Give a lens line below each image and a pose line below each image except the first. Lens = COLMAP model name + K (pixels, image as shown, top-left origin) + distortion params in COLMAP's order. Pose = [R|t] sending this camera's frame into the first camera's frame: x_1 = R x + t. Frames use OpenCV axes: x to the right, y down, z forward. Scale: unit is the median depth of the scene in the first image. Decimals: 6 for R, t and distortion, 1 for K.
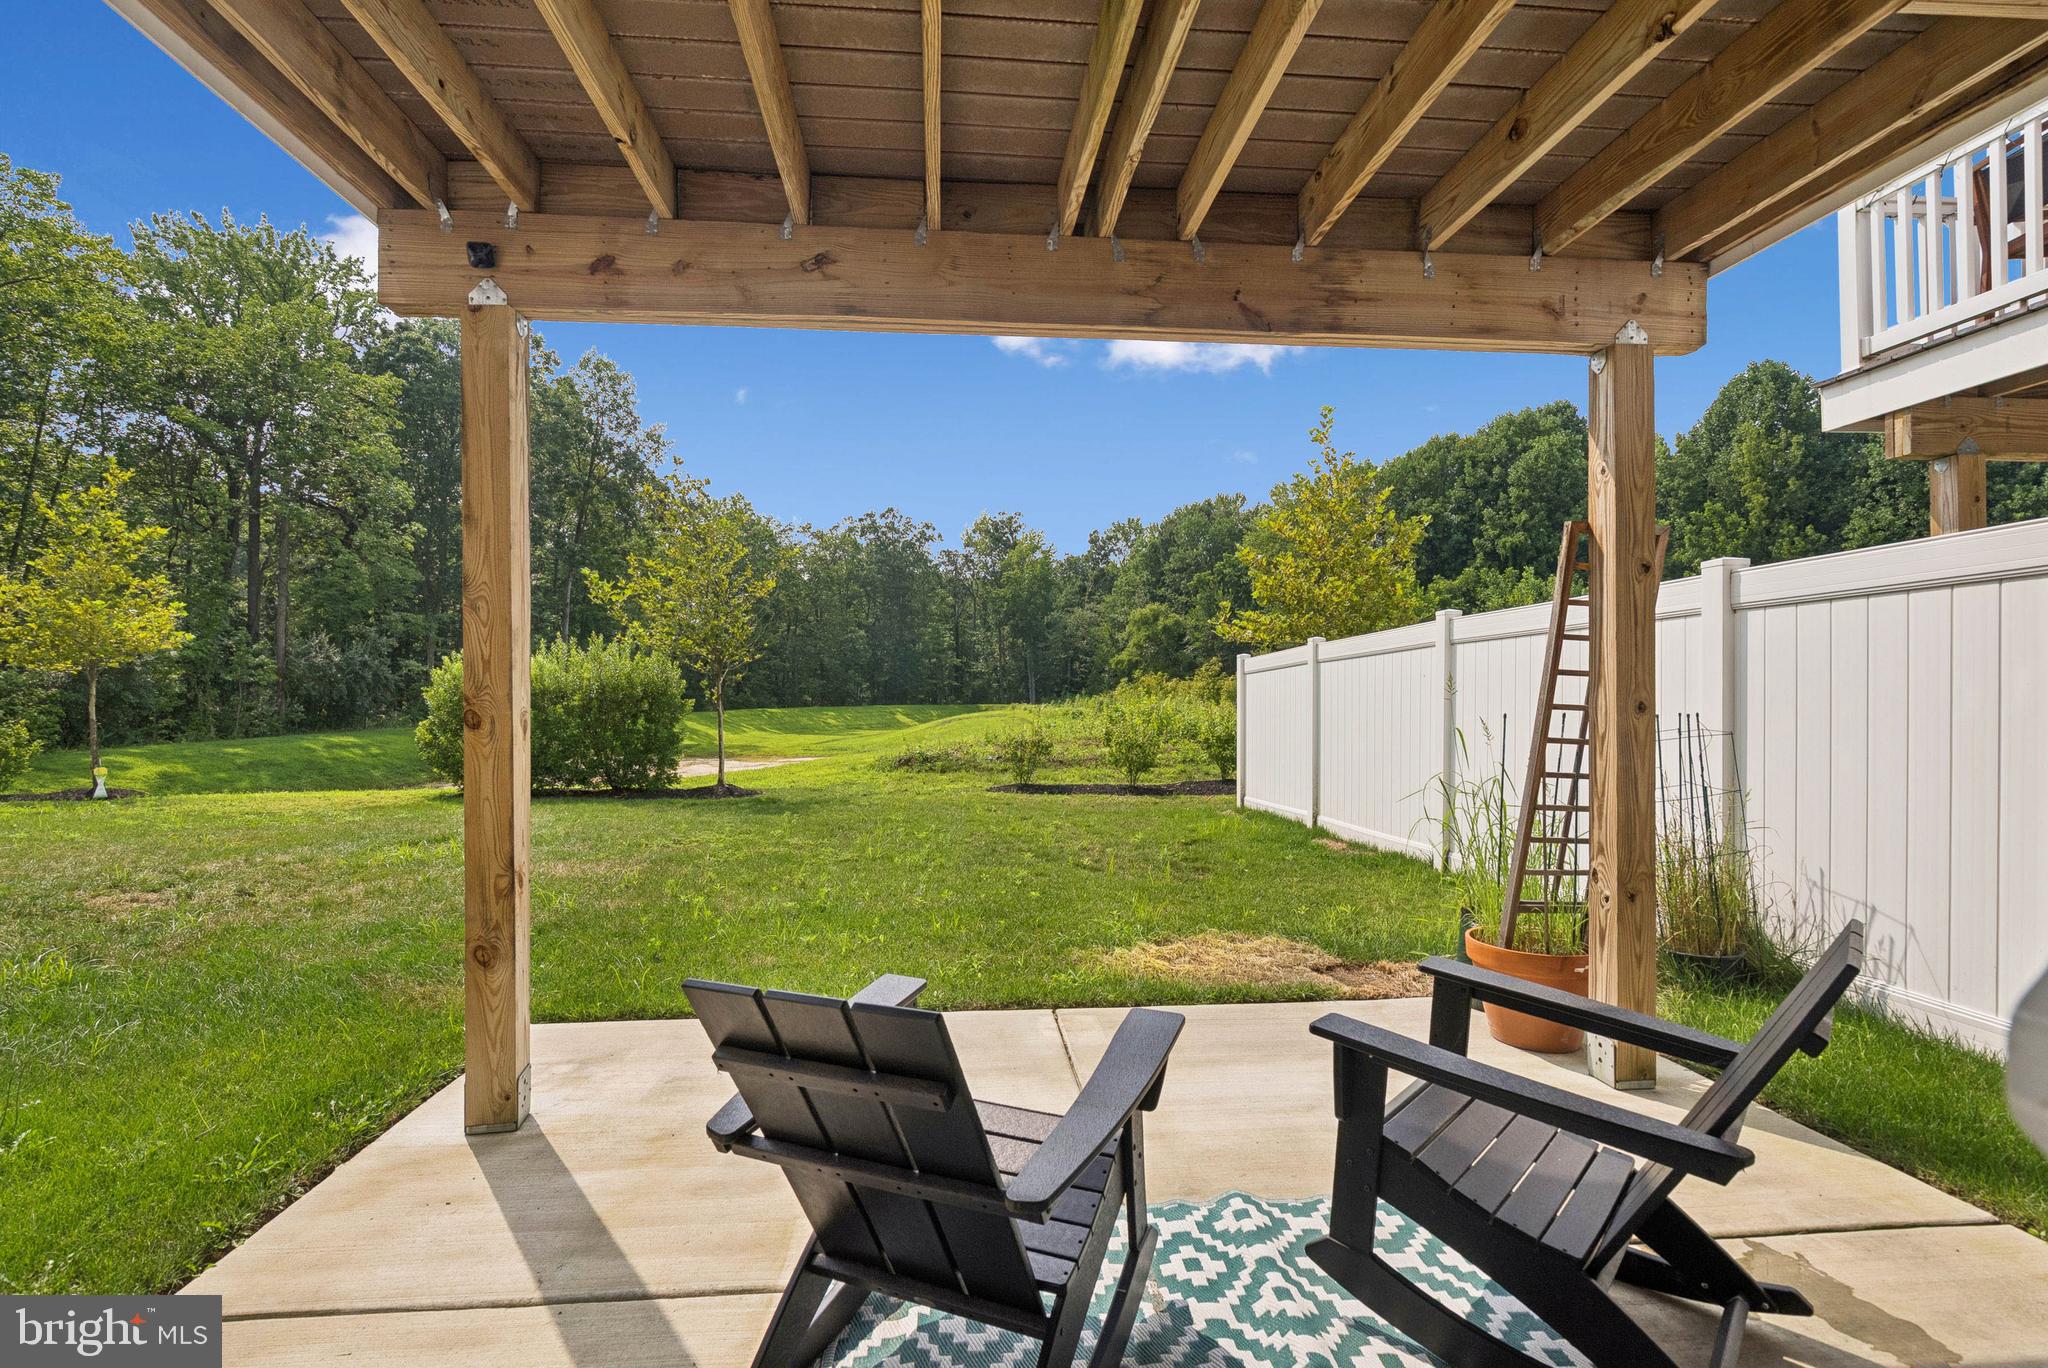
lens RADIAL K [[934.9, 0, 1015.0], [0, 934.9, 693.3], [0, 0, 1]] dist [-0.003250, 0.000538]
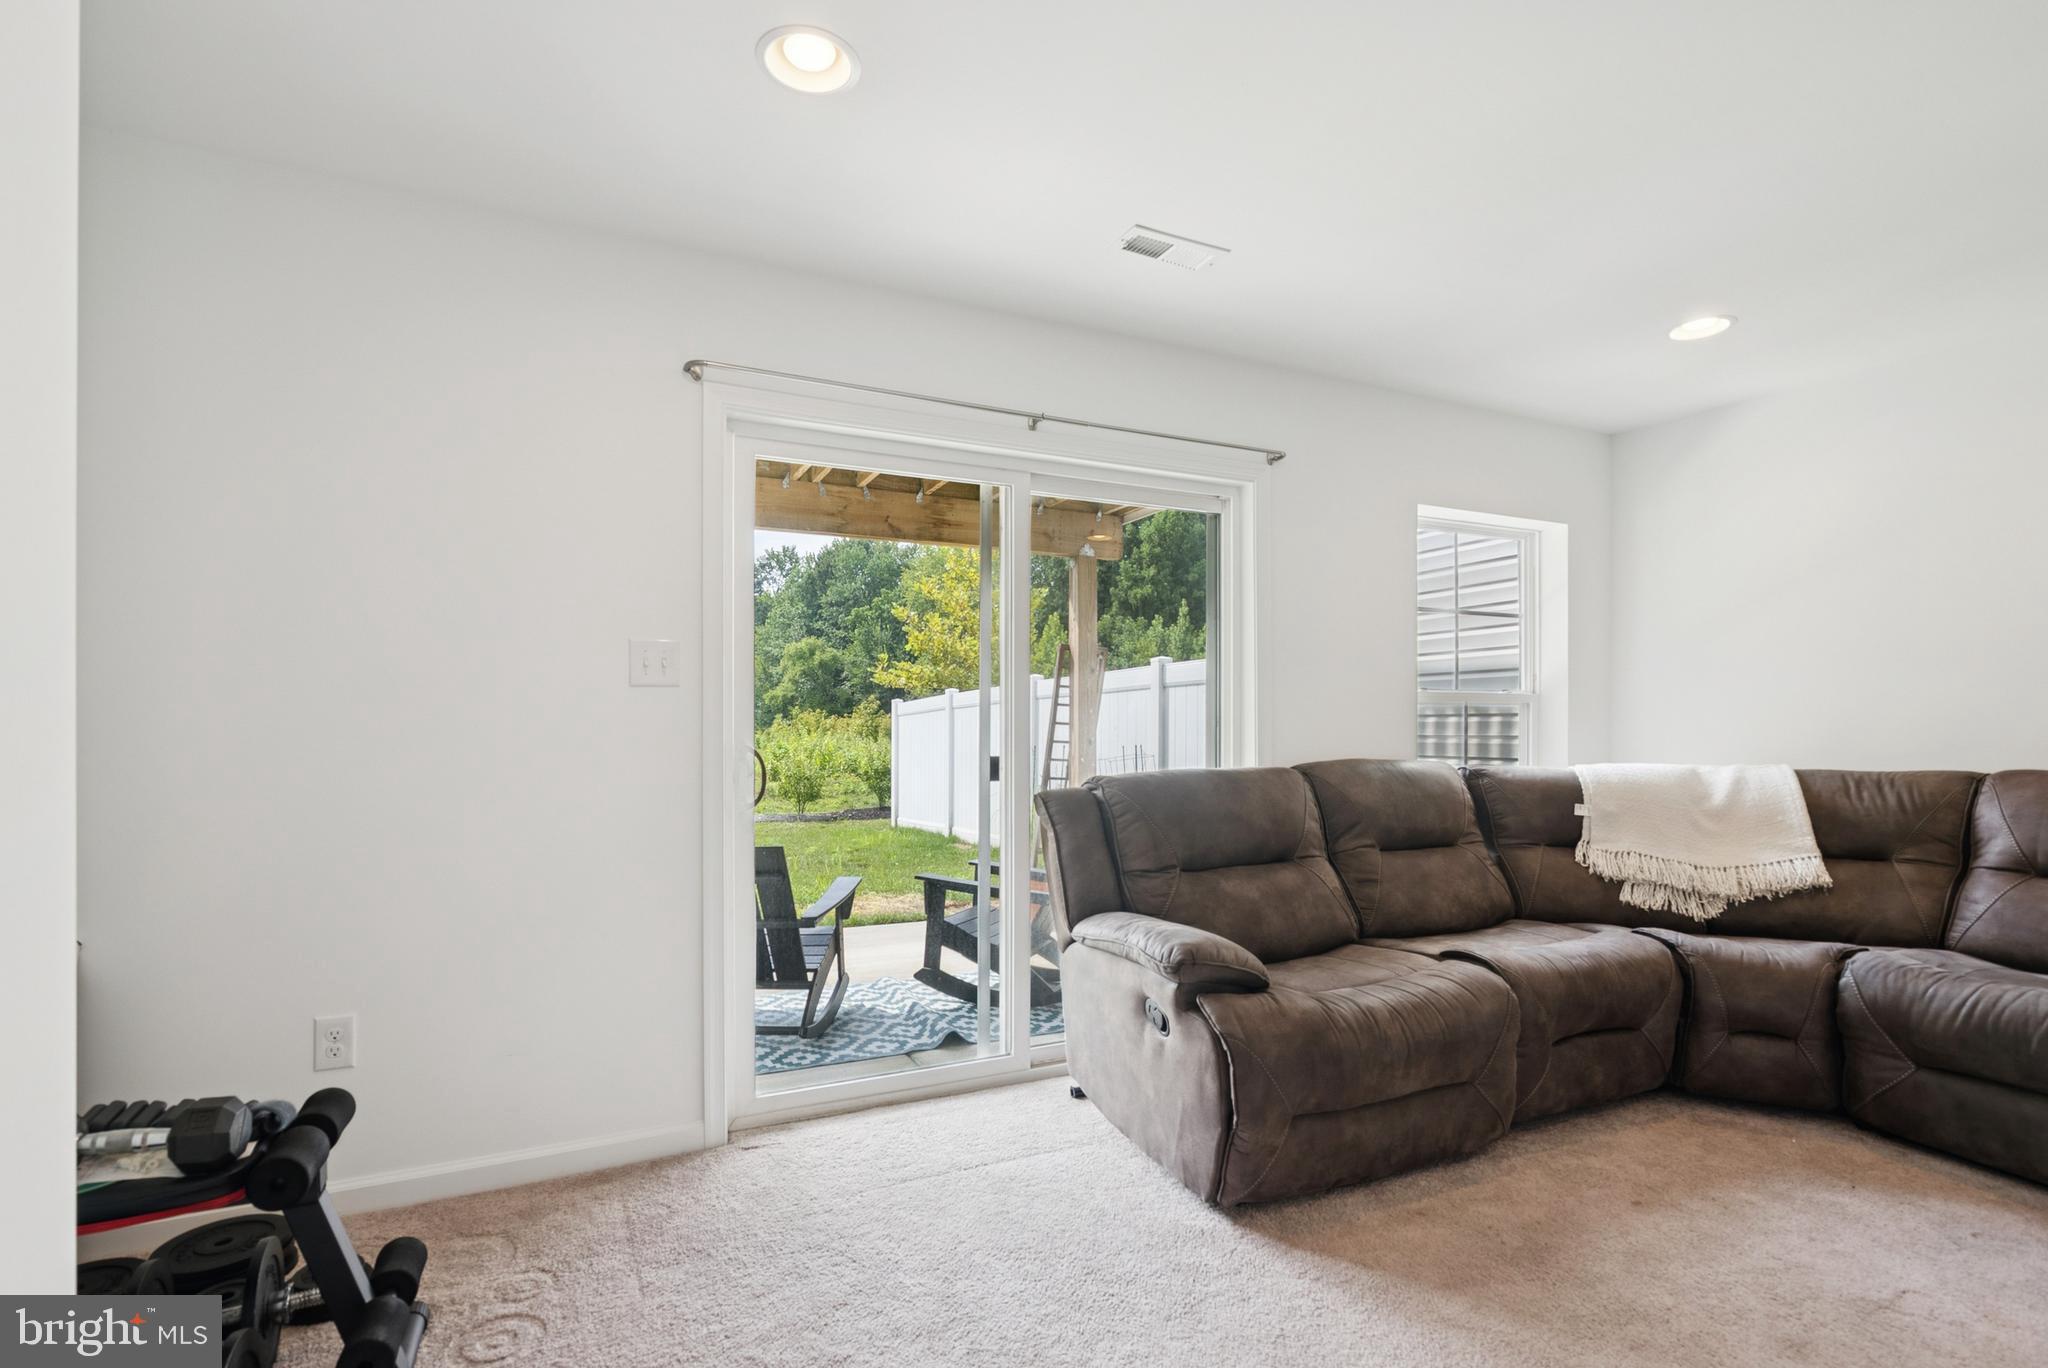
lens RADIAL K [[974.8, 0, 1027.1], [0, 974.8, 728.1], [0, 0, 1]] dist [-0.001403, -0.000029]
pose [[0.933166, 0.003026, 0.359434, -0.035786], [-0.002110, 0.999993, -0.002943, -0.001345], [-0.359440, 0.001988, 0.933166, -0.163505]]
